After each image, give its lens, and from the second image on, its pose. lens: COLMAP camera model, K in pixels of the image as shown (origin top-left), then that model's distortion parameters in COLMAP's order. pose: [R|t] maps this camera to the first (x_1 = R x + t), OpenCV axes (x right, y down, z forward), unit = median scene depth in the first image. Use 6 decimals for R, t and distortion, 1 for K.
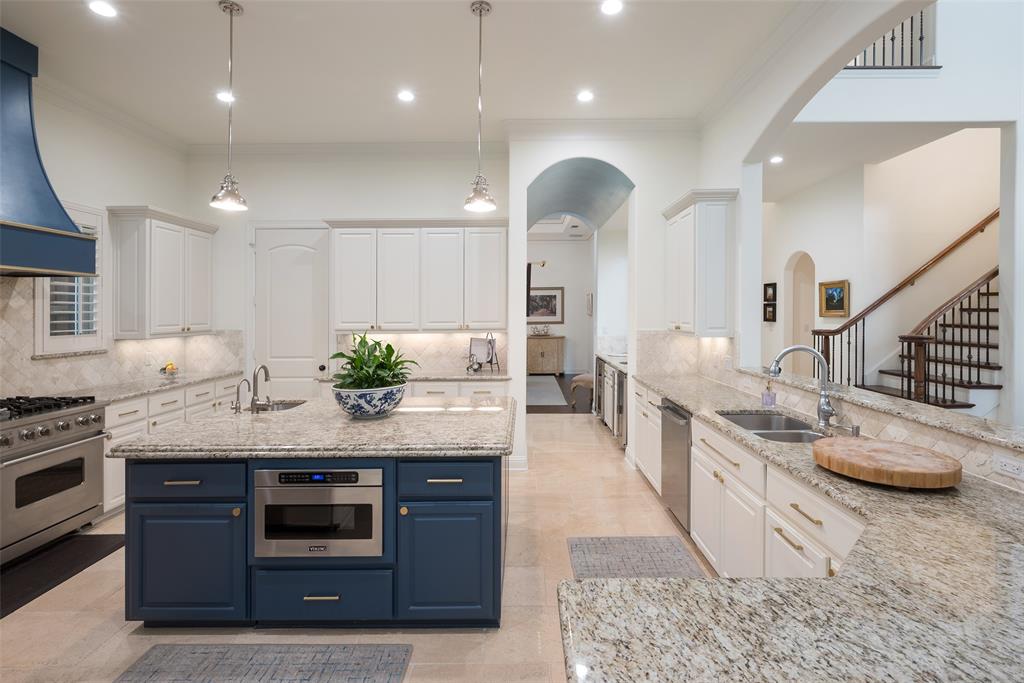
lens RADIAL K [[490.2, 0, 497.3], [0, 490.2, 308.8], [0, 0, 1]] dist [0.000245, -0.001007]
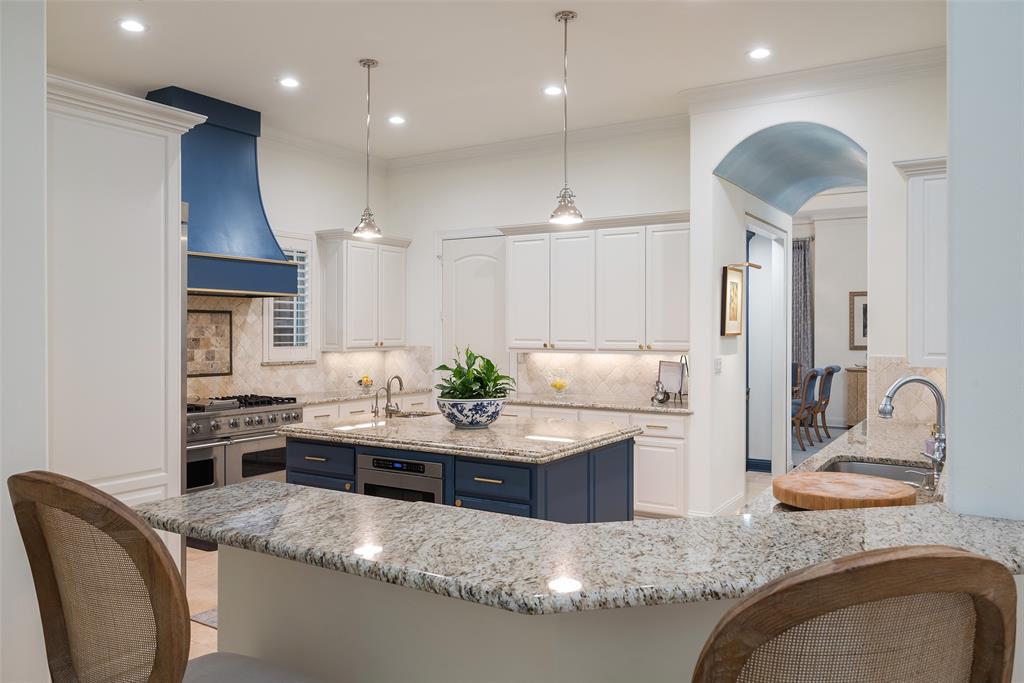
lens RADIAL K [[733.6, 0, 459.8], [0, 733.6, 324.5], [0, 0, 1]] dist [-0.000170, -0.003338]
pose [[0.841325, 0.003608, -0.540518, 0.425993], [-0.002598, 0.999993, 0.002632, -0.003789], [0.540524, -0.000810, 0.841328, -0.250703]]
